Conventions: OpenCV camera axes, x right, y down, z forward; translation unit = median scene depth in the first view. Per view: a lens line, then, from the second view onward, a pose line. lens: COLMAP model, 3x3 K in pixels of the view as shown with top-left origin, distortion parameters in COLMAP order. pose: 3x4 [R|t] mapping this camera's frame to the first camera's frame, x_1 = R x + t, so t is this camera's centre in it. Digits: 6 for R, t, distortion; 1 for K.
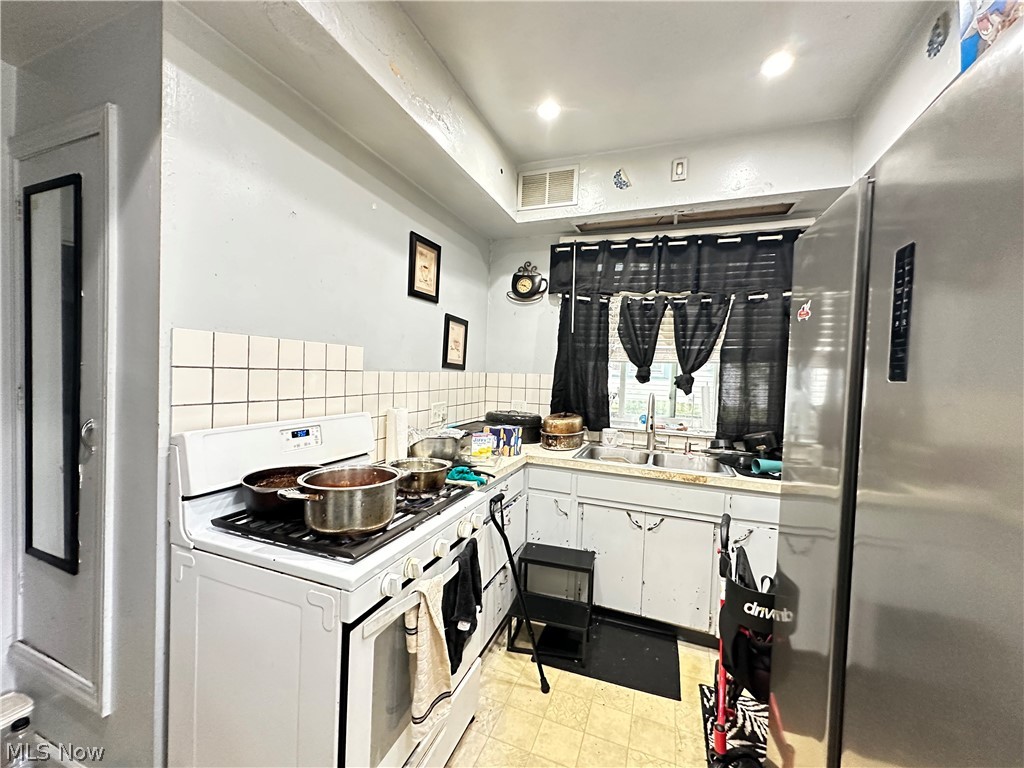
lens RADIAL K [[408.8, 0, 512.0], [0, 408.8, 384.0], [0, 0, 1]] dist [-0.001043, 0.000339]
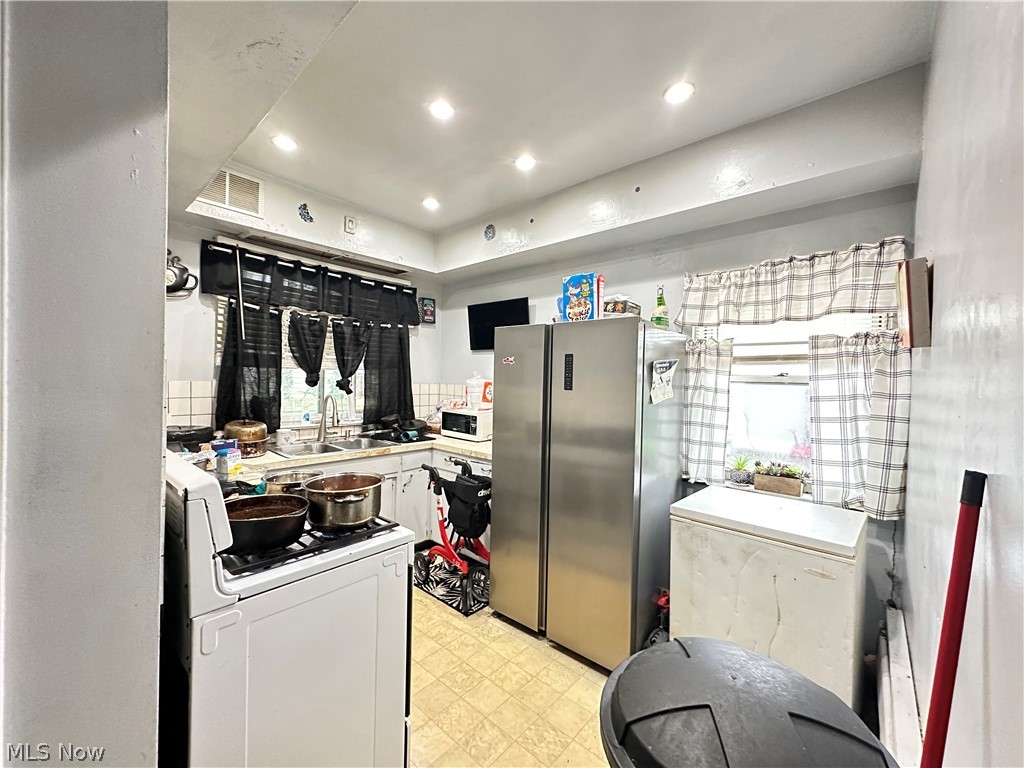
lens RADIAL K [[408.8, 0, 512.0], [0, 408.8, 384.0], [0, 0, 1]] dist [-0.001043, 0.000339]
pose [[0.352821, -0.041792, 0.934757, -0.589042], [0.019411, 0.999114, 0.037342, -0.043541], [-0.935490, 0.004970, 0.353319, 0.039026]]
